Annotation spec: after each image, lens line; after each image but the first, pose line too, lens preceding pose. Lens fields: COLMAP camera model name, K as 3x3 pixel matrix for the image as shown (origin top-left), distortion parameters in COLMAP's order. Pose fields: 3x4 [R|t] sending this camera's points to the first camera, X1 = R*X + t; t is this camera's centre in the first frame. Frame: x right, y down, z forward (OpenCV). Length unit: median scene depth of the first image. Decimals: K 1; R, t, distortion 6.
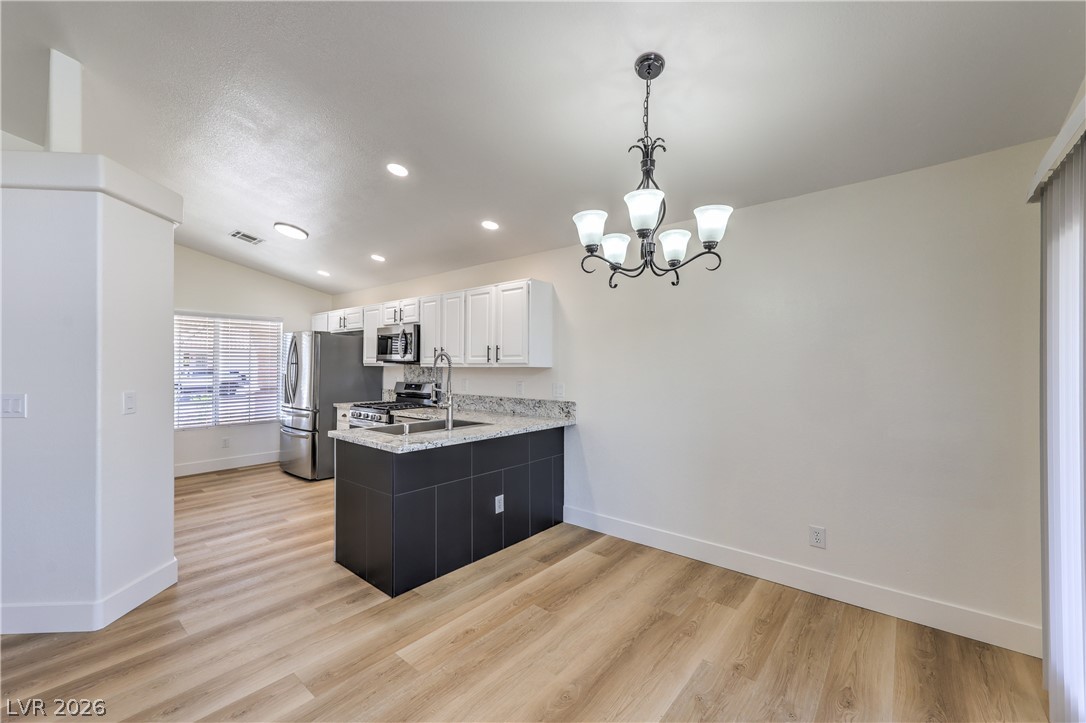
lens RADIAL K [[435.3, 0, 539.5], [0, 435.3, 364.0], [0, 0, 1]] dist [0.007284, 0.000487]
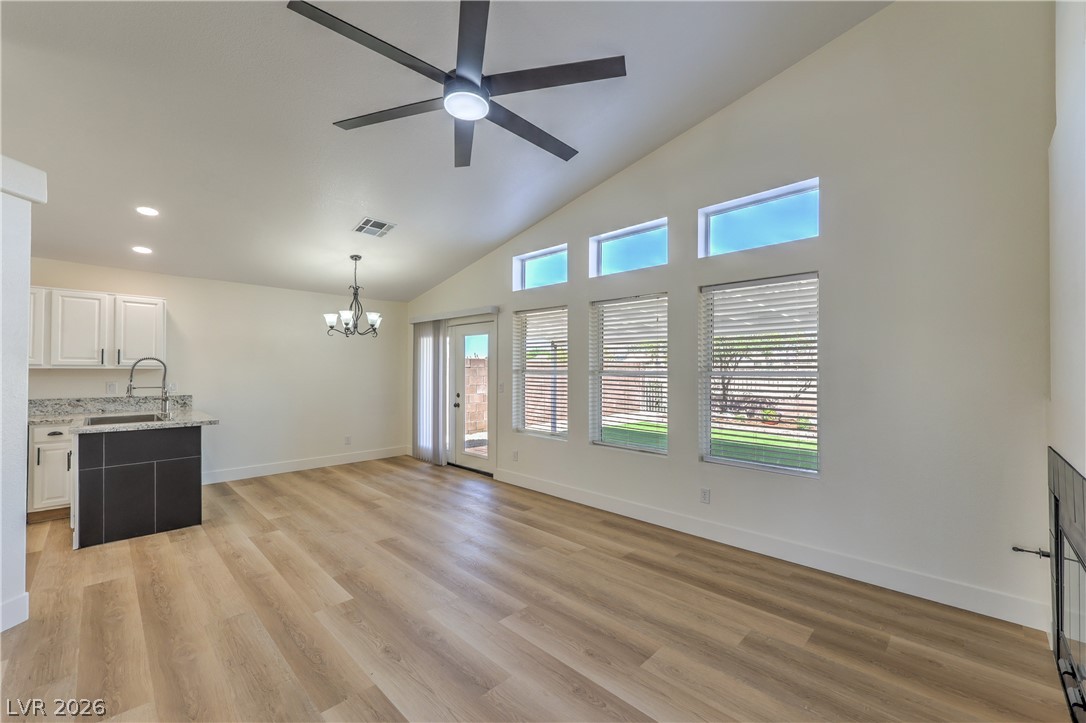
lens RADIAL K [[435.3, 0, 541.5], [0, 435.3, 365.4], [0, 0, 1]] dist [0.007284, 0.000487]
pose [[0.080897, 0.009435, 0.996678, -1.566595], [-0.008176, 0.999928, -0.008803, -0.000442], [-0.996689, -0.007437, 0.080968, -0.241431]]
